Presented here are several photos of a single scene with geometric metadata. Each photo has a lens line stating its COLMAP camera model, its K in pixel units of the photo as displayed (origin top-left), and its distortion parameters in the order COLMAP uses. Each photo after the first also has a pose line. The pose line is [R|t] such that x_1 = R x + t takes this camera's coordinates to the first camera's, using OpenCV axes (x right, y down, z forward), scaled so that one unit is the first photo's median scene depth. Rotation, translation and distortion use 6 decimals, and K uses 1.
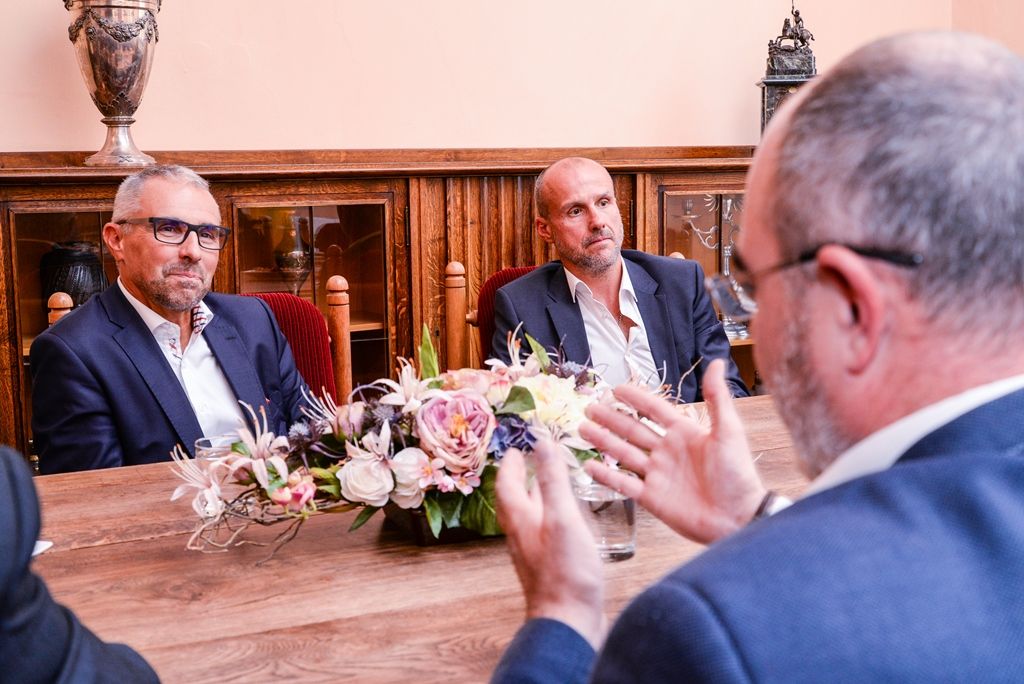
lens RADIAL K [[1265.9, 0, 508.7], [0, 1265.9, 340.1], [0, 0, 1]] dist [-0.038831, 0.000000]
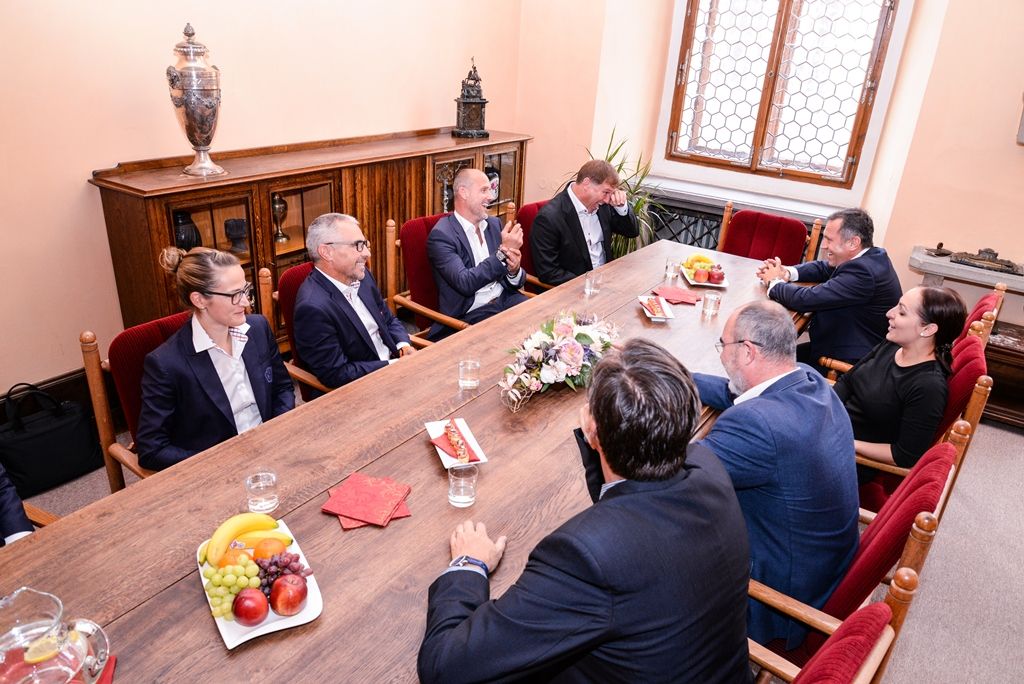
lens RADIAL K [[704.6, 0, 520.6], [0, 704.6, 348.0], [0, 0, 1]] dist [0.002355, 0.000220]
pose [[0.873539, -0.137444, 0.466947, -0.389790], [-0.006203, 0.956085, 0.293024, -0.181087], [-0.486715, -0.258864, 0.834325, -0.199842]]
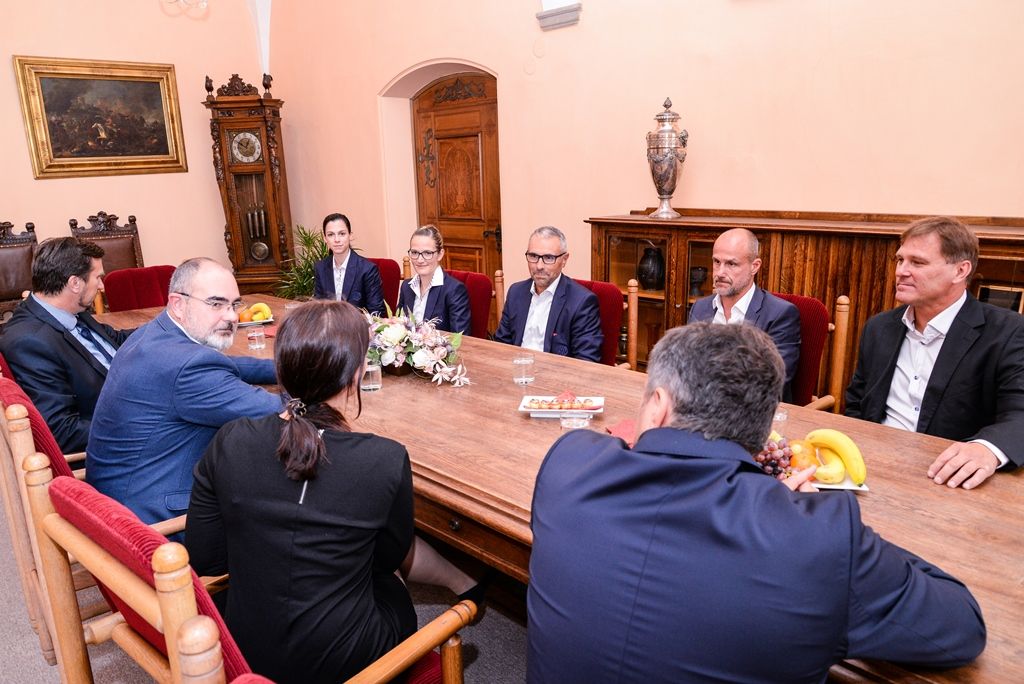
lens RADIAL K [[704.6, 0, 510.5], [0, 704.6, 341.4], [0, 0, 1]] dist [0.002355, 0.000220]
pose [[0.355211, 0.233528, -0.905146, 0.738822], [-0.121229, 0.971623, 0.203105, -0.130579], [0.926892, 0.037585, 0.373442, 0.237042]]
